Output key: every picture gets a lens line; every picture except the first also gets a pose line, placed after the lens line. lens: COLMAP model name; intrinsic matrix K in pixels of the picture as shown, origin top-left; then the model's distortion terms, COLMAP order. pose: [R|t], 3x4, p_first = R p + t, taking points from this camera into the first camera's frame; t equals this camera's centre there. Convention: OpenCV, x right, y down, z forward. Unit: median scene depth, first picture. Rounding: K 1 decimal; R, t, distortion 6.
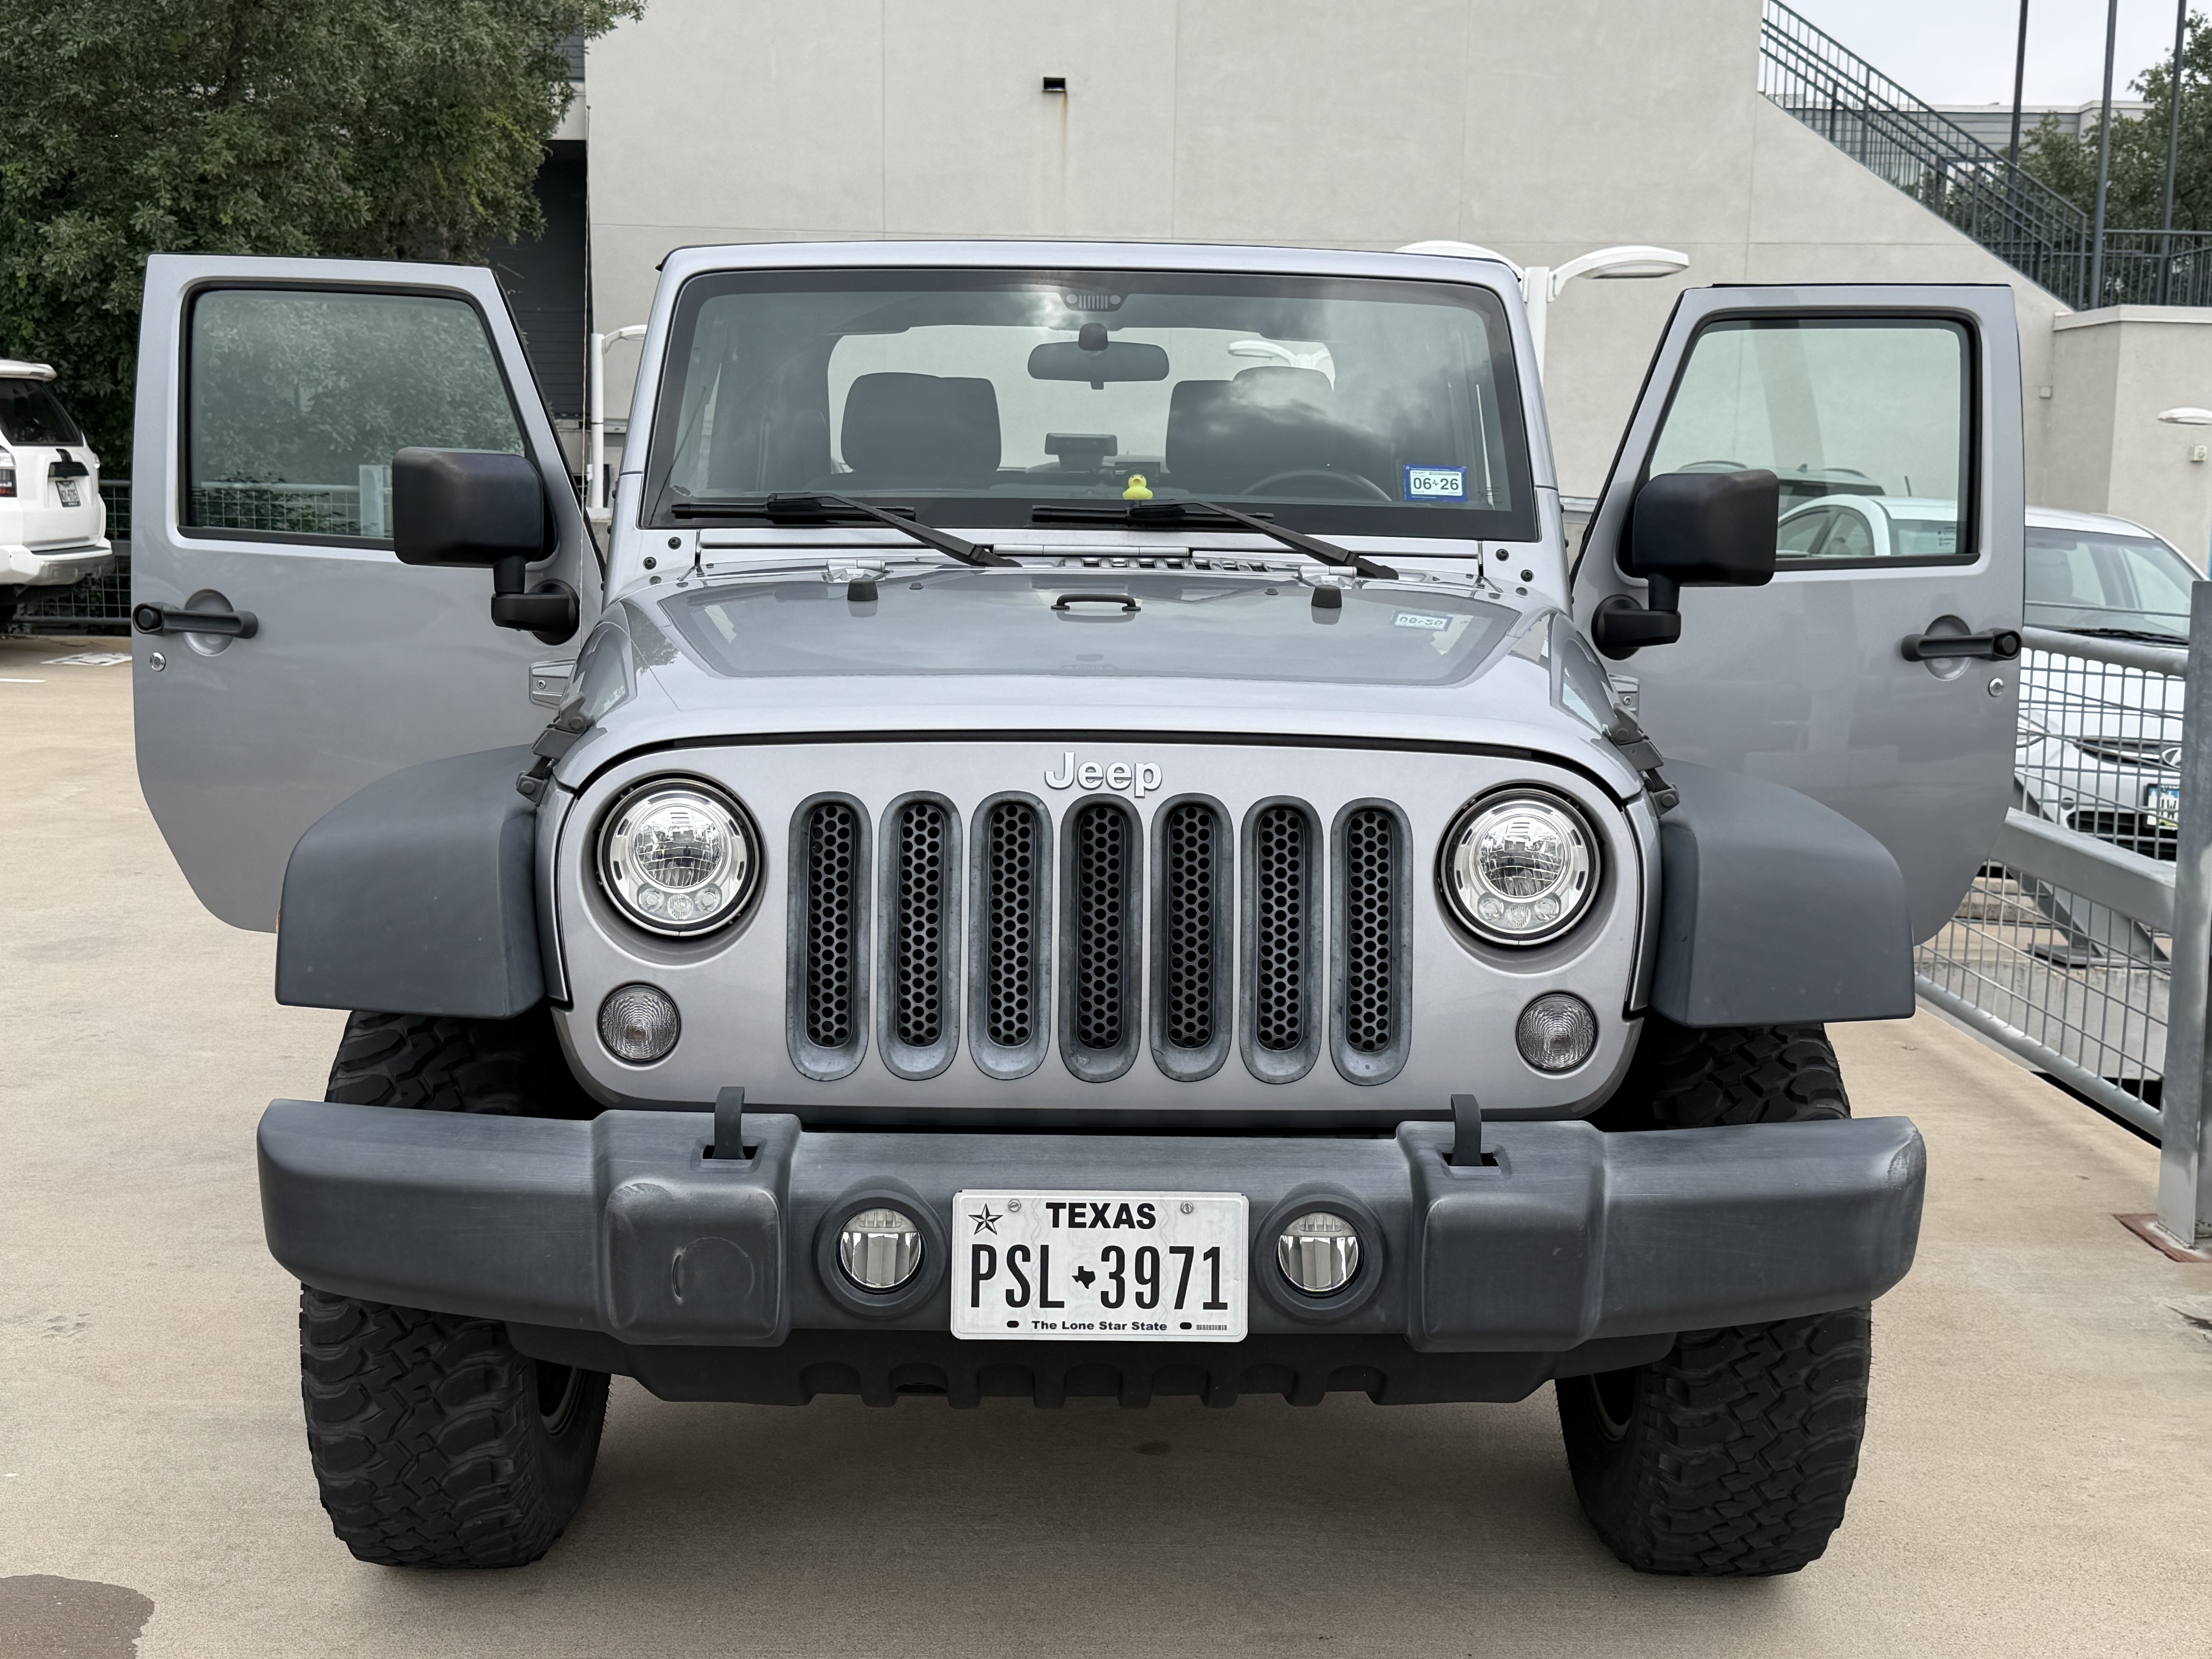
lens RADIAL K [[2892.9, 0, 1106.0], [0, 2892.9, 829.5], [0, 0, 1]] dist [0.194726, 0.011067]
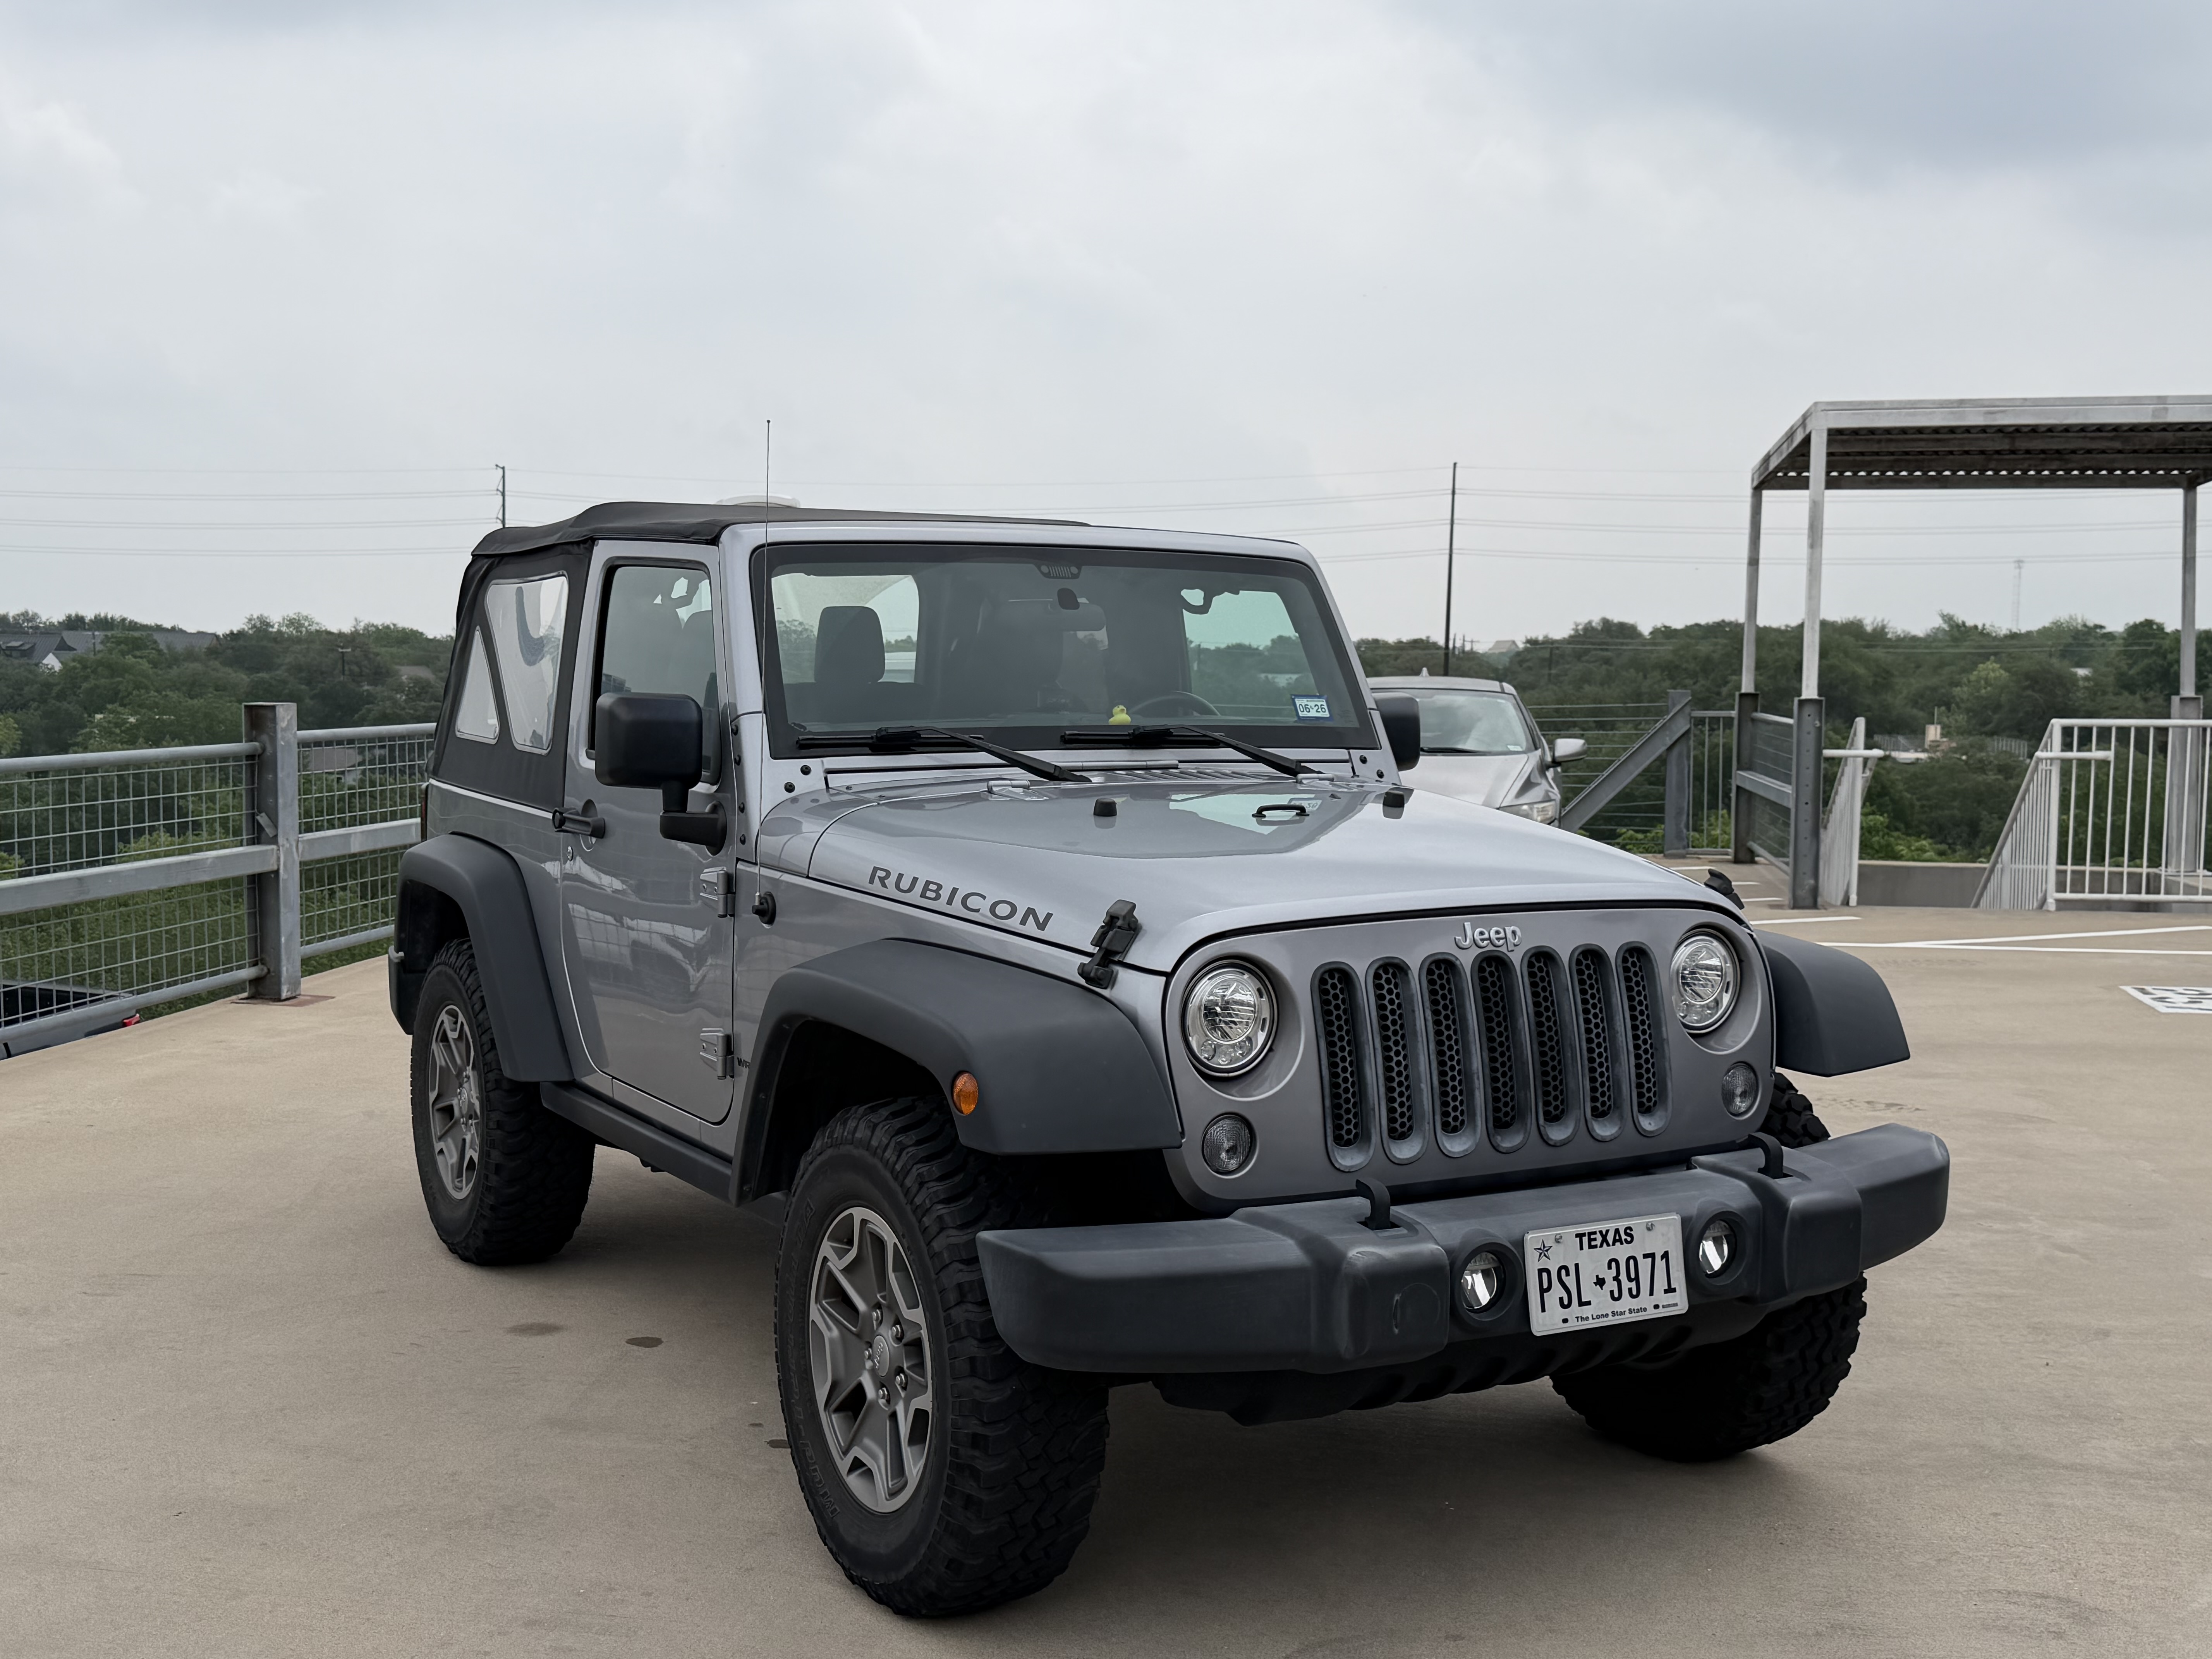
lens RADIAL K [[2812.9, 0, 1106.0], [0, 2812.9, 829.5], [0, 0, 1]] dist [0.156919, 0.008537]
pose [[0.846514, -0.043151, 0.530615, -0.957664], [0.066075, 0.997519, -0.024292, -0.053260], [-0.528250, 0.055623, 0.847265, -0.082648]]
